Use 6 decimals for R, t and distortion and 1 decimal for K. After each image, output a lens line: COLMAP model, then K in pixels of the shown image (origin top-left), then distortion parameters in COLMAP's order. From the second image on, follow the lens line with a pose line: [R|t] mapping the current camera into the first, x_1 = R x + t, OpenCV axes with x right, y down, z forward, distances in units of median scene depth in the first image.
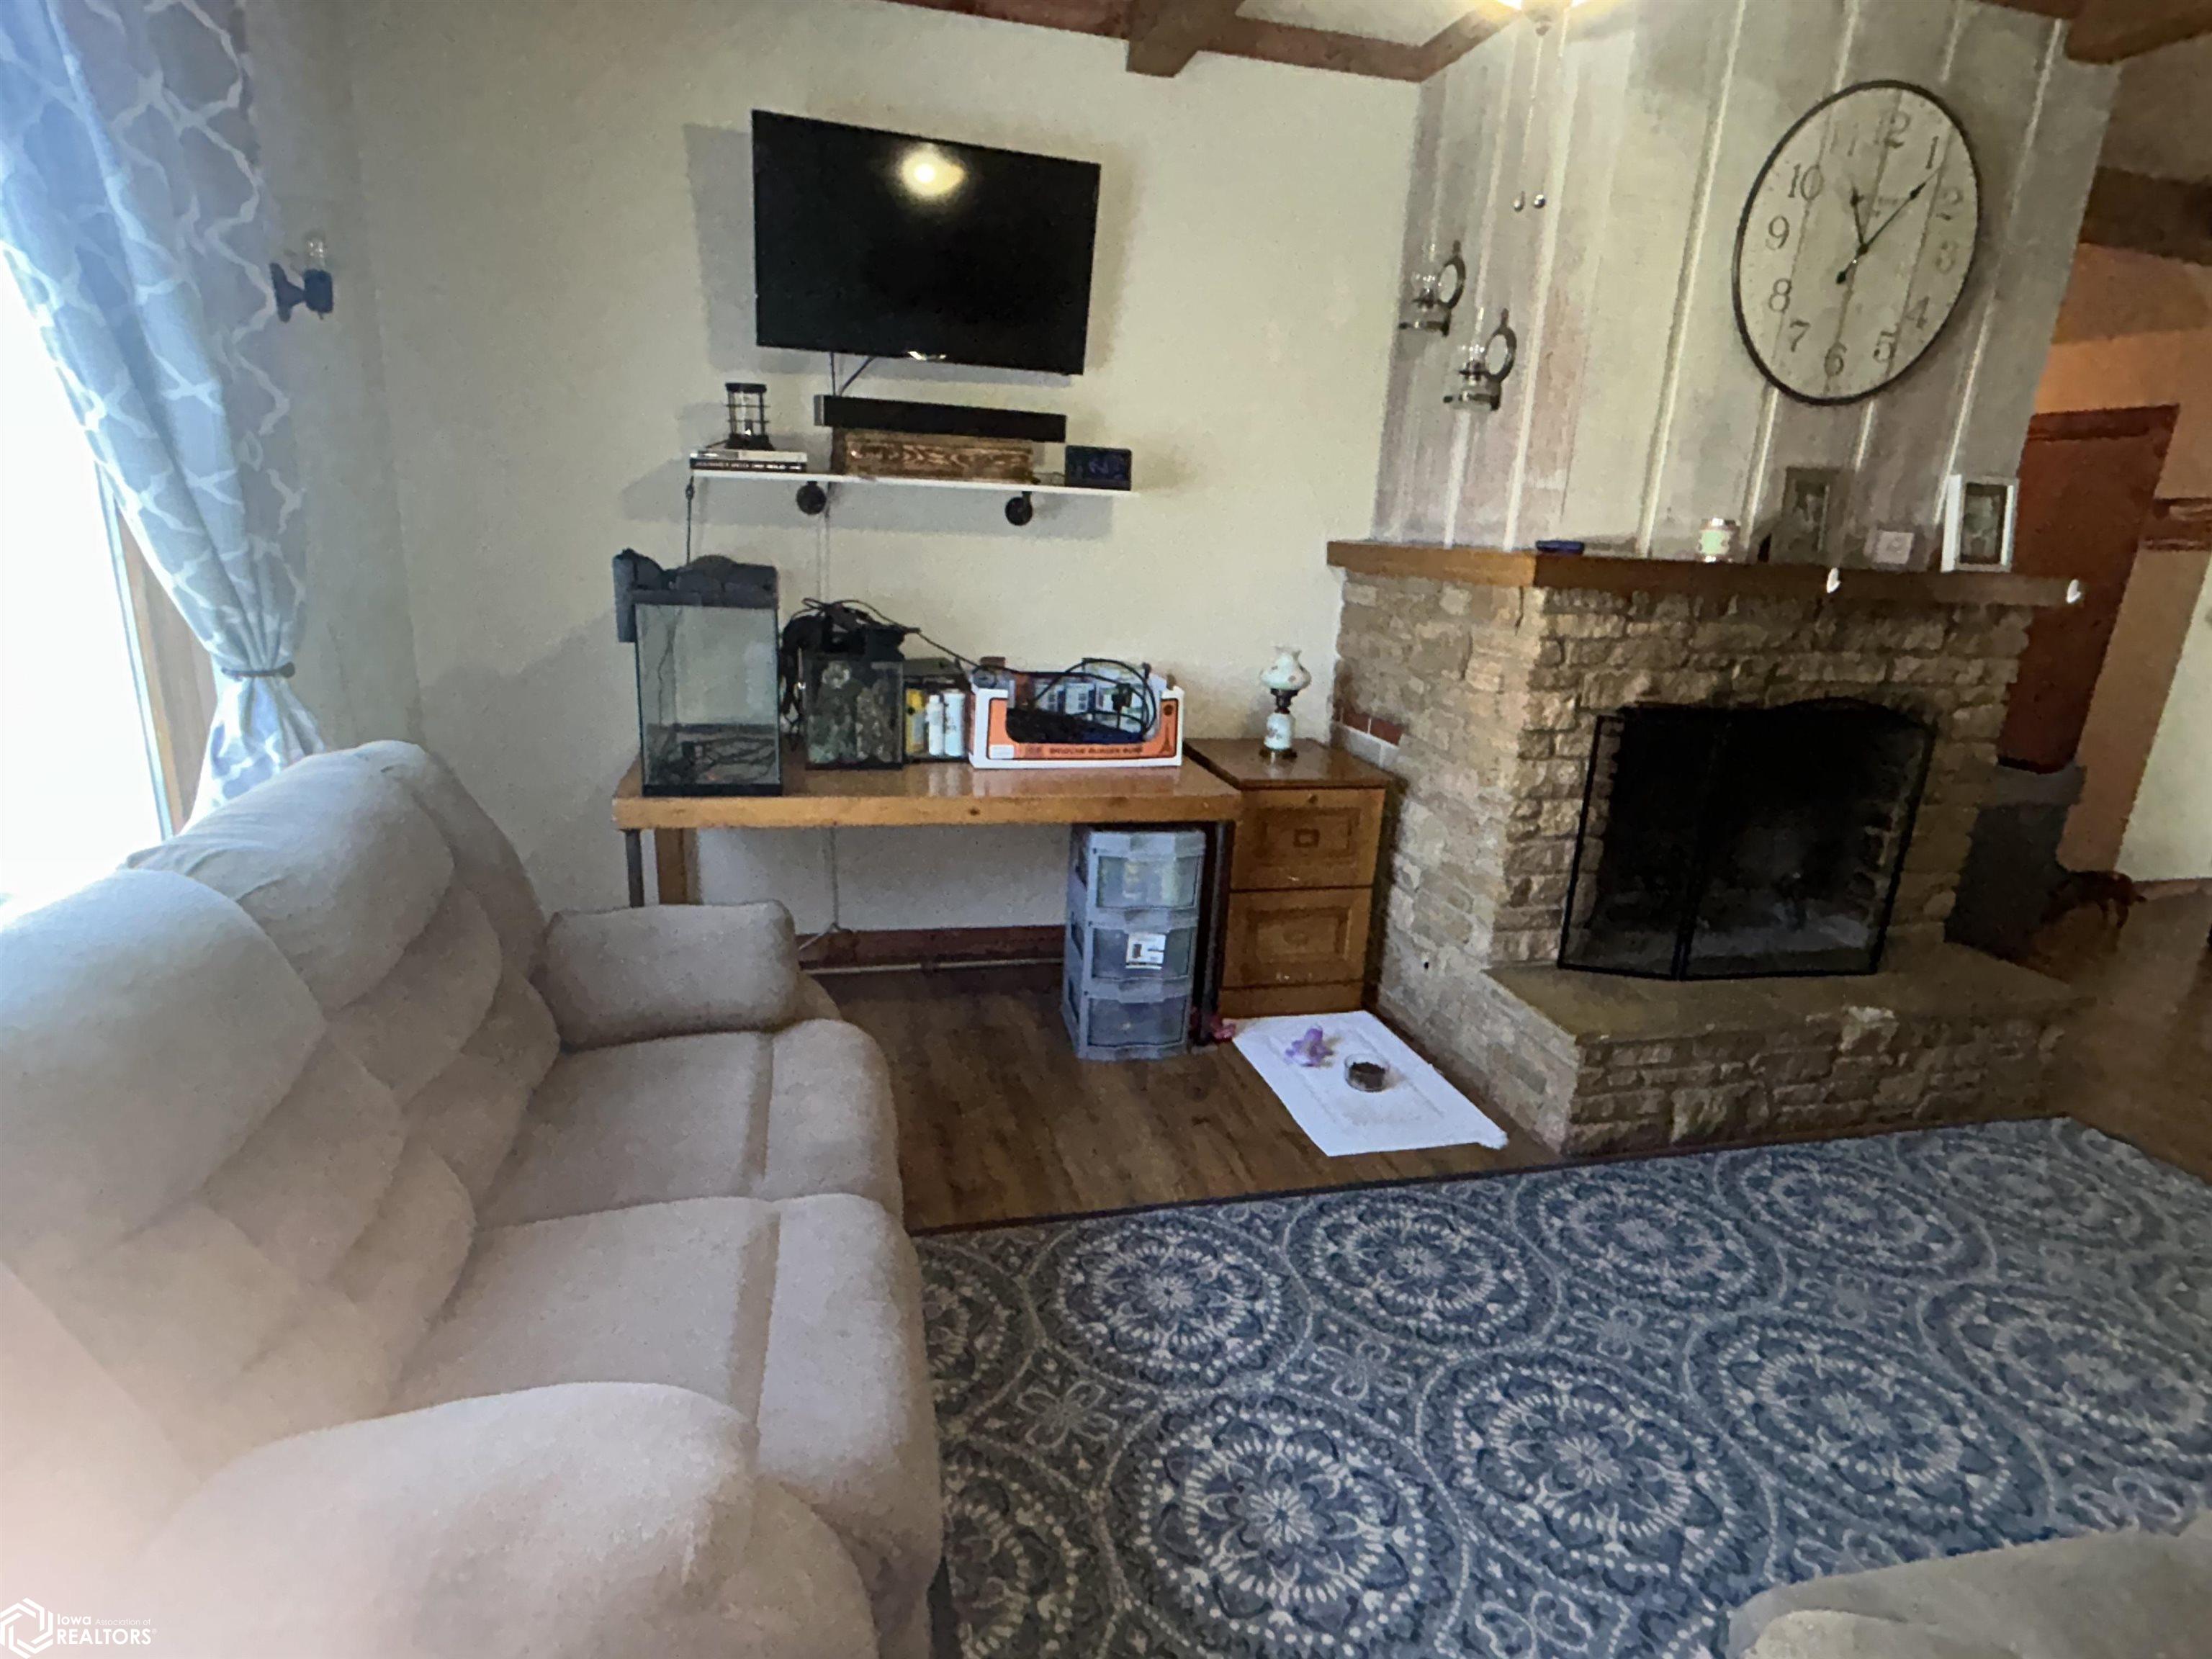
lens RADIAL K [[1113.8, 0, 1107.2], [0, 1113.8, 839.1], [0, 0, 1]] dist [-0.005374, 0.002862]
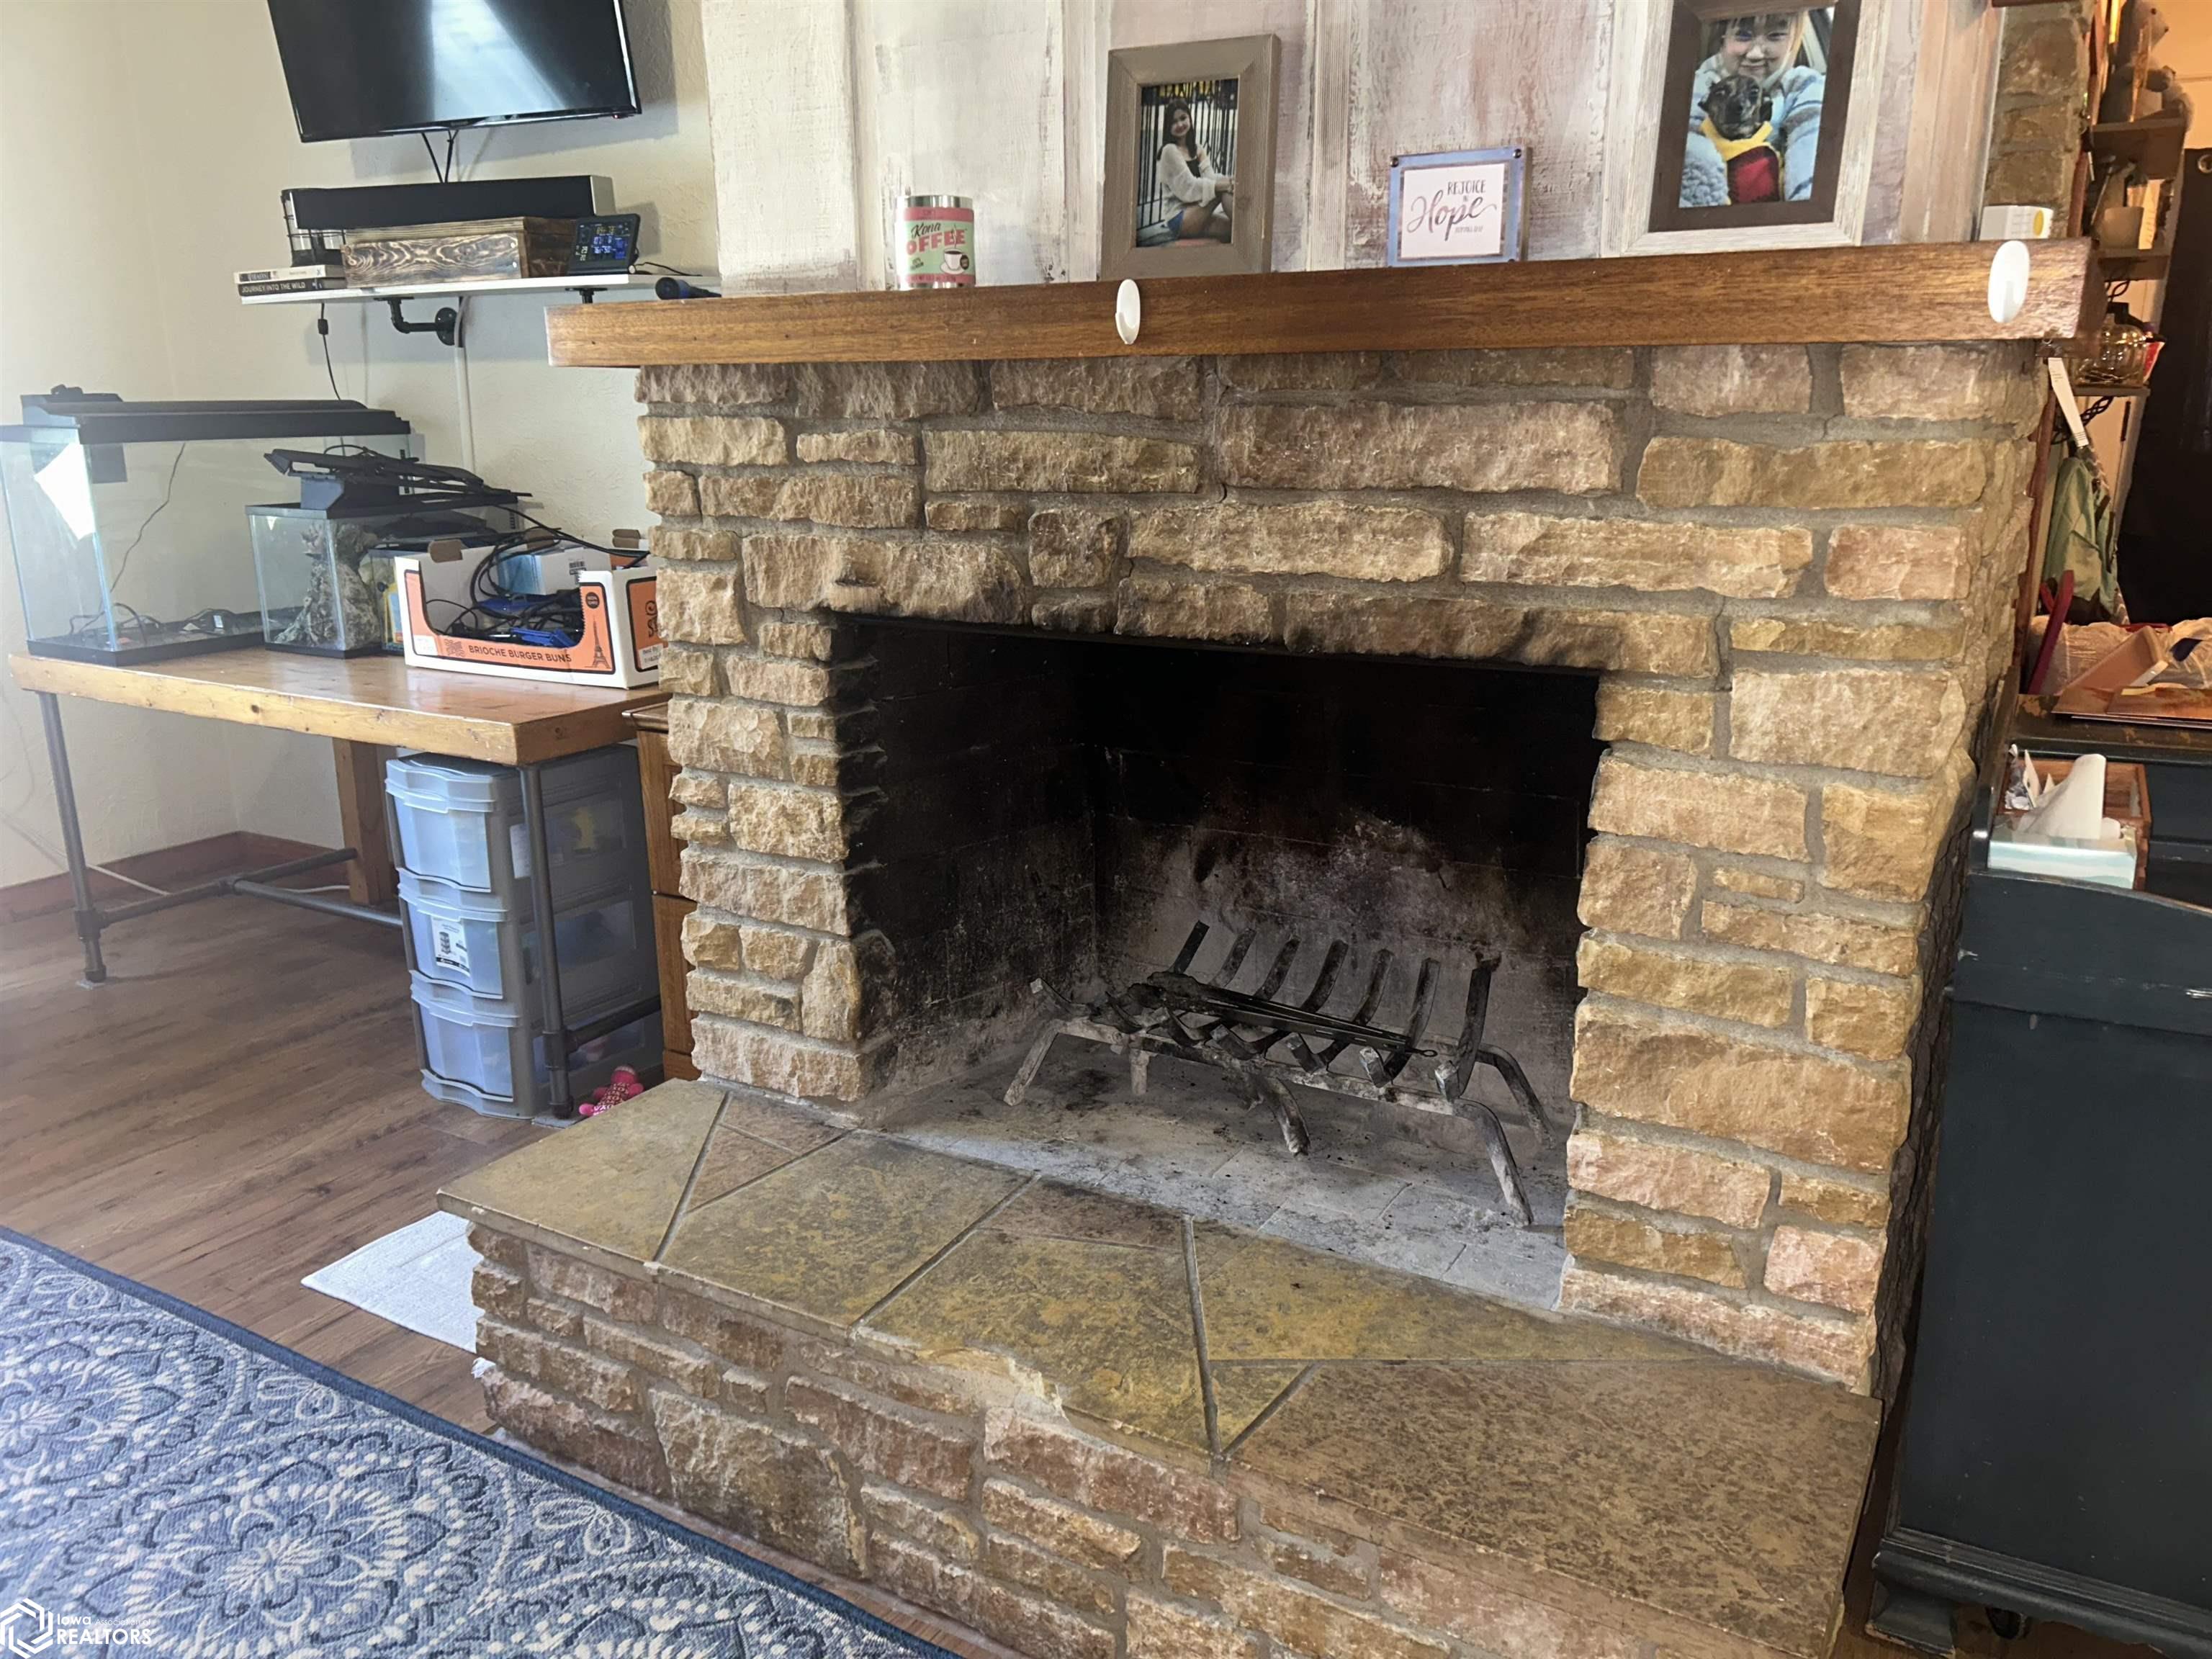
lens RADIAL K [[1663.2, 0, 1108.5], [0, 1663.2, 825.3], [0, 0, 1]] dist [0.037241, -0.003514]
pose [[0.712561, 0.125101, -0.690367, 1.063366], [-0.152629, 0.988049, 0.021508, -0.057518], [0.684808, 0.090044, 0.723139, 0.552906]]
